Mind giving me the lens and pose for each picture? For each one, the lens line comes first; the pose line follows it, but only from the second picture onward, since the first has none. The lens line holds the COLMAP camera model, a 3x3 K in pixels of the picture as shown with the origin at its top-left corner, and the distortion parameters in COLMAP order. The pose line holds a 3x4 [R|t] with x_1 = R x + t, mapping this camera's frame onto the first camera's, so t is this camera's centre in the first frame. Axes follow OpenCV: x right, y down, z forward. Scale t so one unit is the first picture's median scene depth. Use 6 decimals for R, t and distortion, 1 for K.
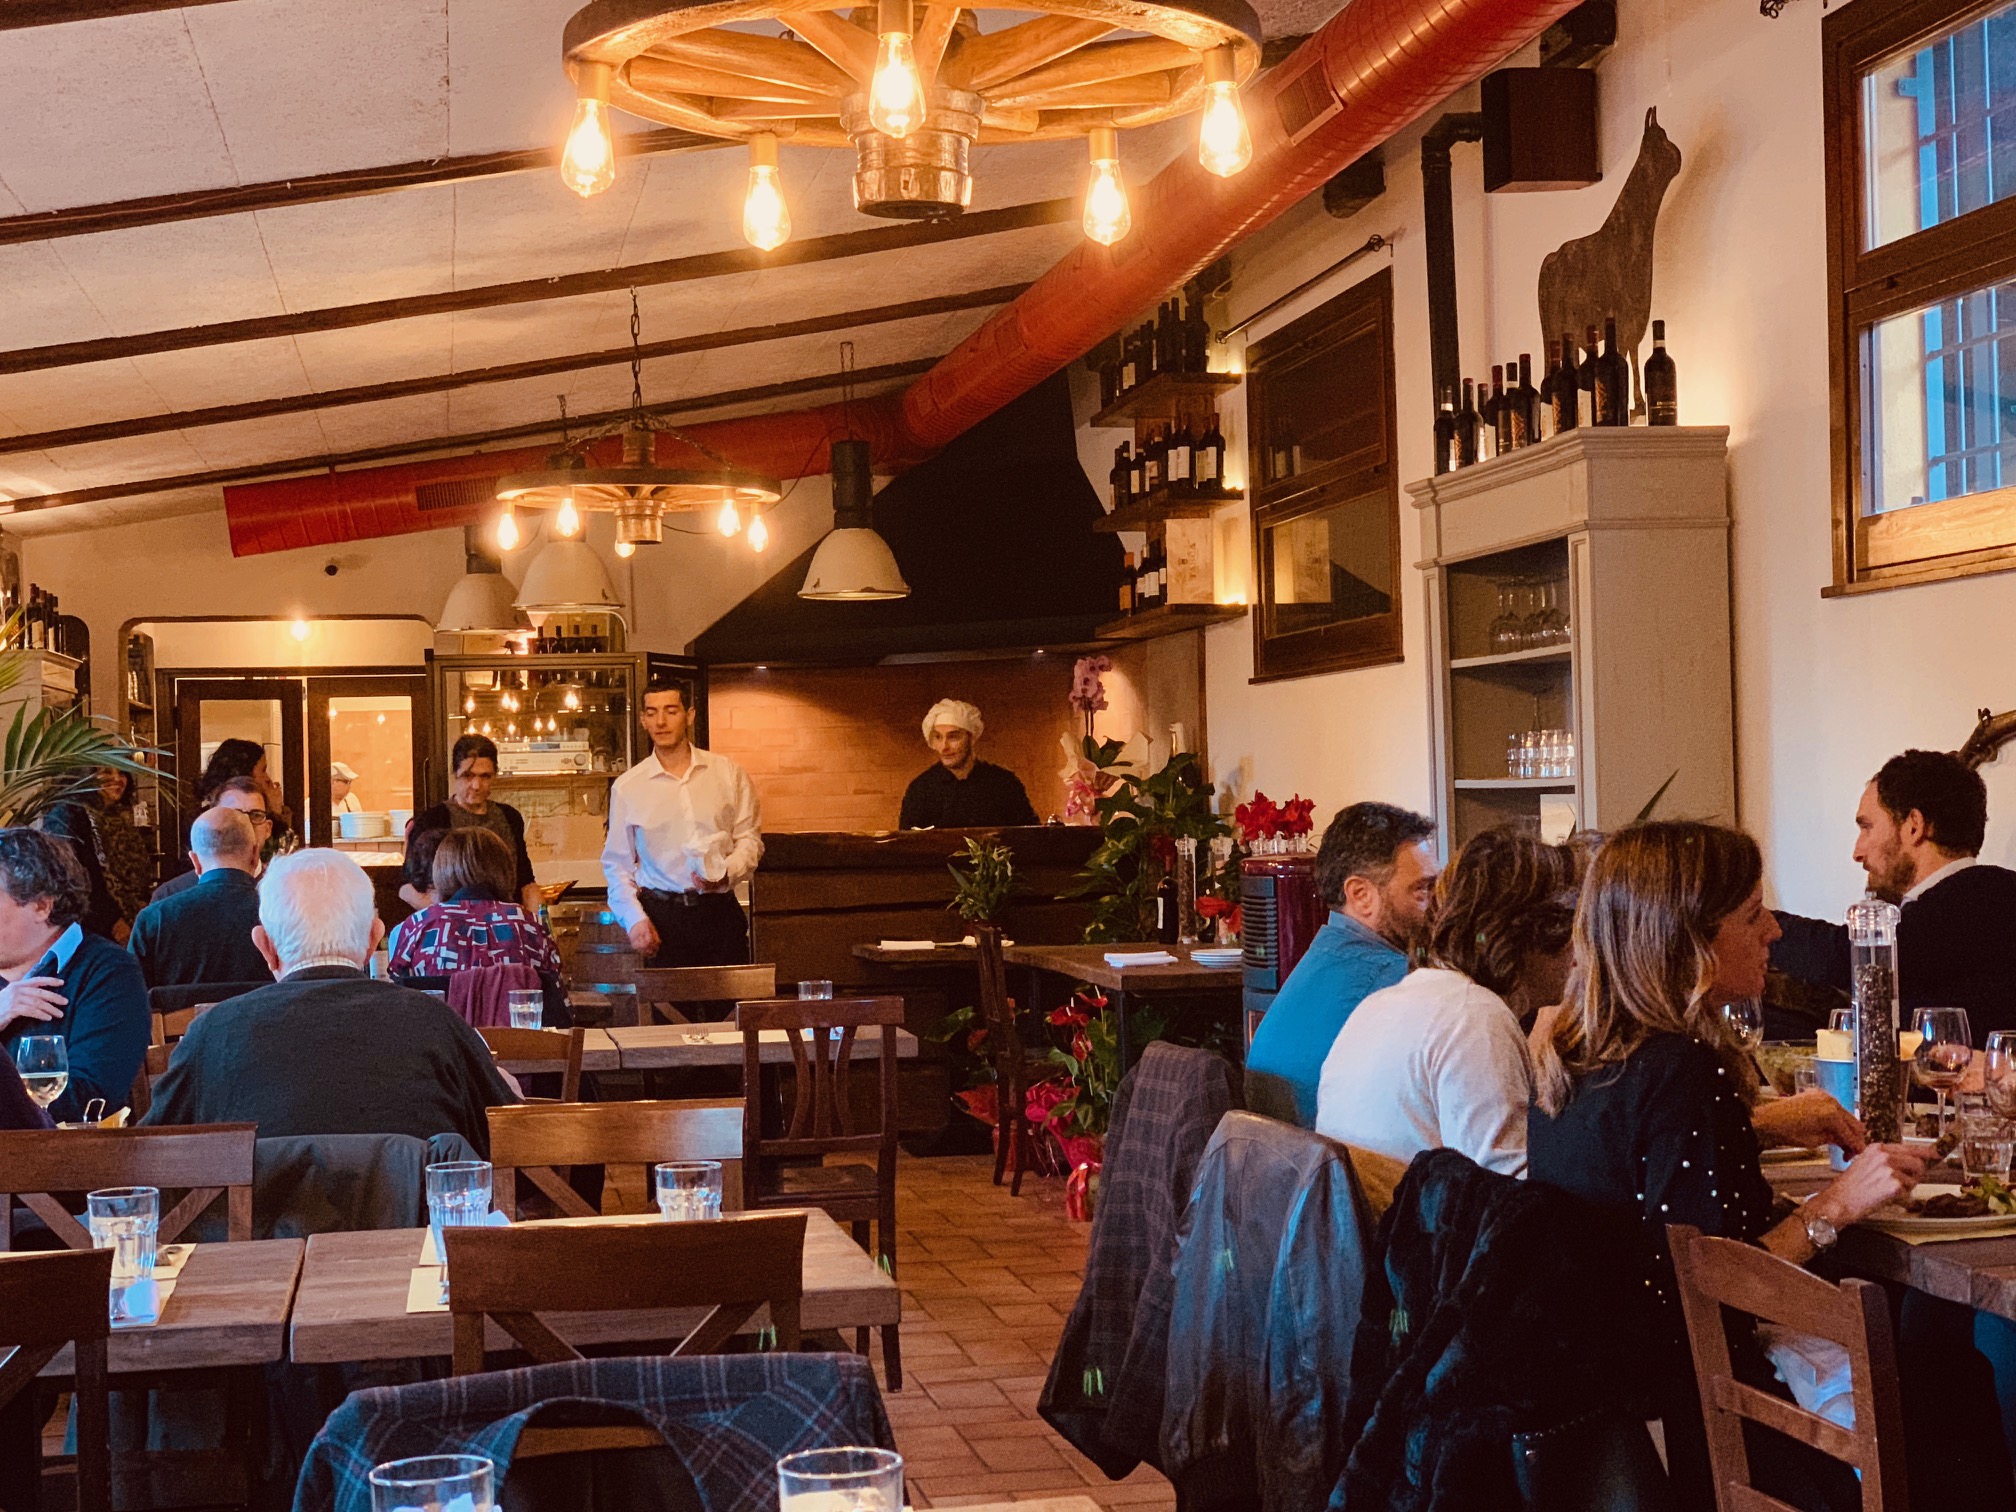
lens RADIAL K [[3155.0, 0, 1013.3], [0, 3155.0, 746.6], [0, 0, 1]] dist [0.048704, 0.000000]
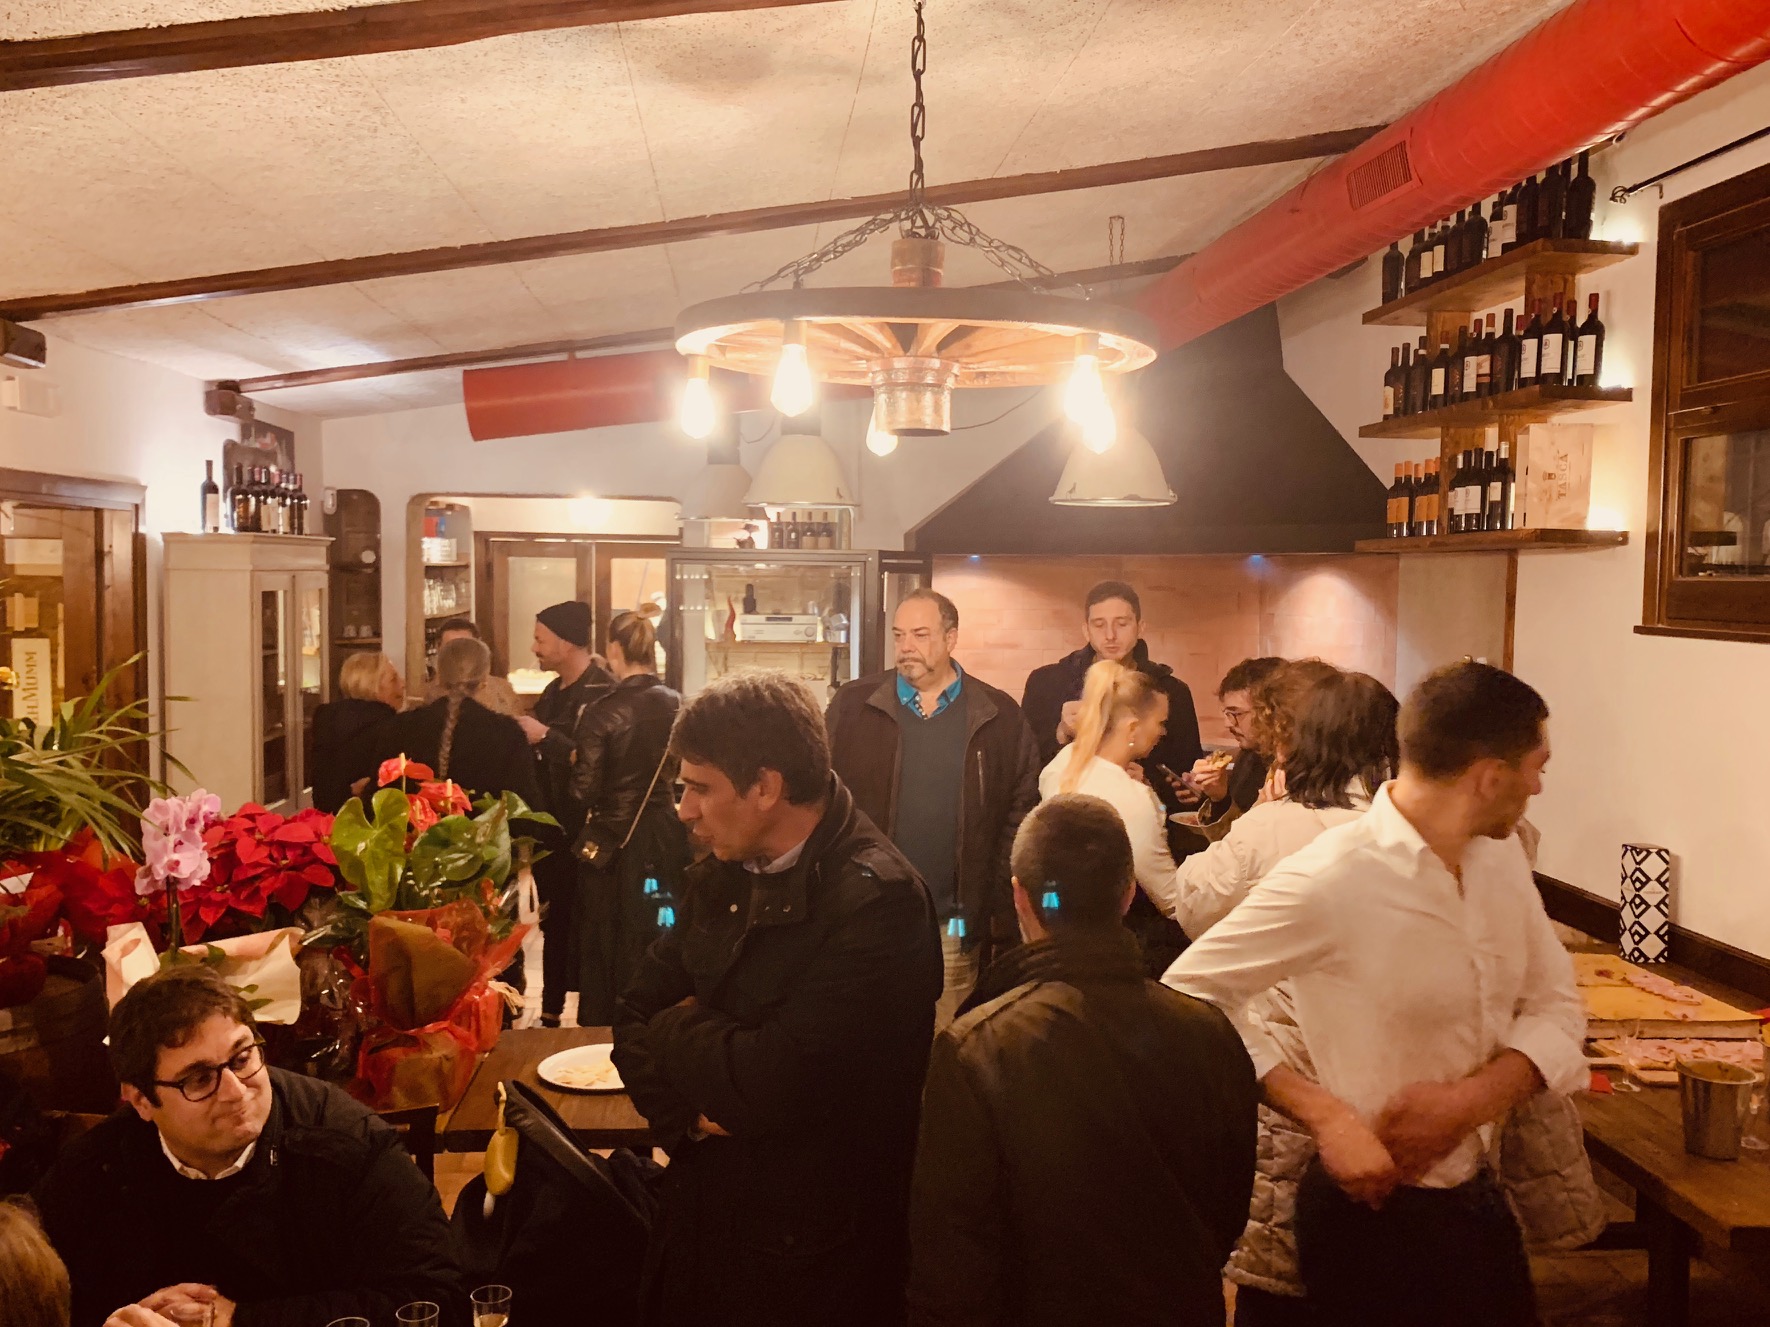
lens RADIAL K [[1497.2, 0, 883.6], [0, 1497.2, 661.2], [0, 0, 1]] dist [0.013555, -0.009333]
pose [[0.995583, 0.038178, -0.085775, -0.081229], [-0.031424, 0.996398, 0.078760, -0.035916], [0.088473, -0.075717, 0.993197, 0.592219]]
